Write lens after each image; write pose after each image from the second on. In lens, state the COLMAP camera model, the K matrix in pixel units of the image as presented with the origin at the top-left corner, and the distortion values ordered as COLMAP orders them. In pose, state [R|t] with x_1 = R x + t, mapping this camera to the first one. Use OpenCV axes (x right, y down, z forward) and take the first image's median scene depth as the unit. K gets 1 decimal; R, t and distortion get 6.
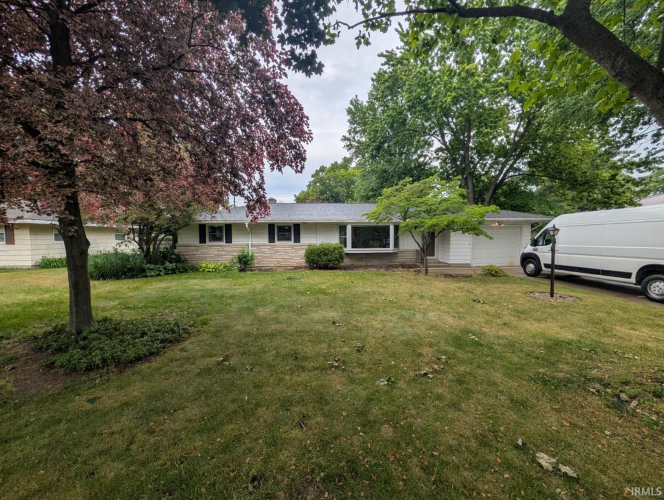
lens RADIAL K [[255.7, 0, 331.8], [0, 255.7, 249.5], [0, 0, 1]] dist [0.000166, -0.000032]
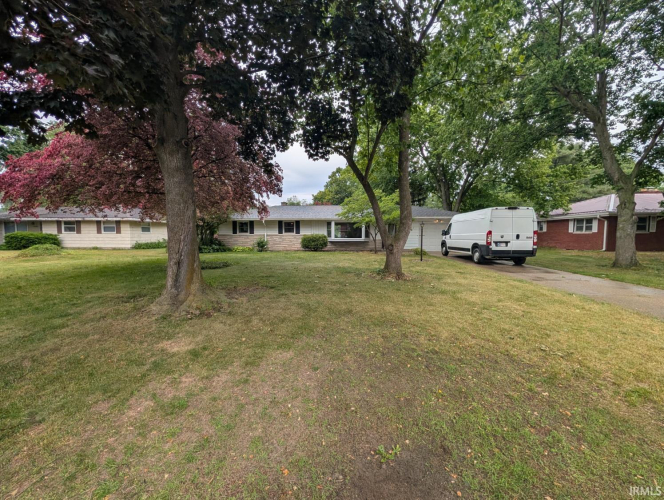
lens RADIAL K [[255.7, 0, 331.8], [0, 255.7, 249.5], [0, 0, 1]] dist [0.000166, -0.000032]
pose [[0.995280, 0.011408, -0.096375, 0.200841], [-0.010311, 0.999876, 0.011871, 0.043797], [0.096499, -0.010822, 0.995274, -0.428025]]
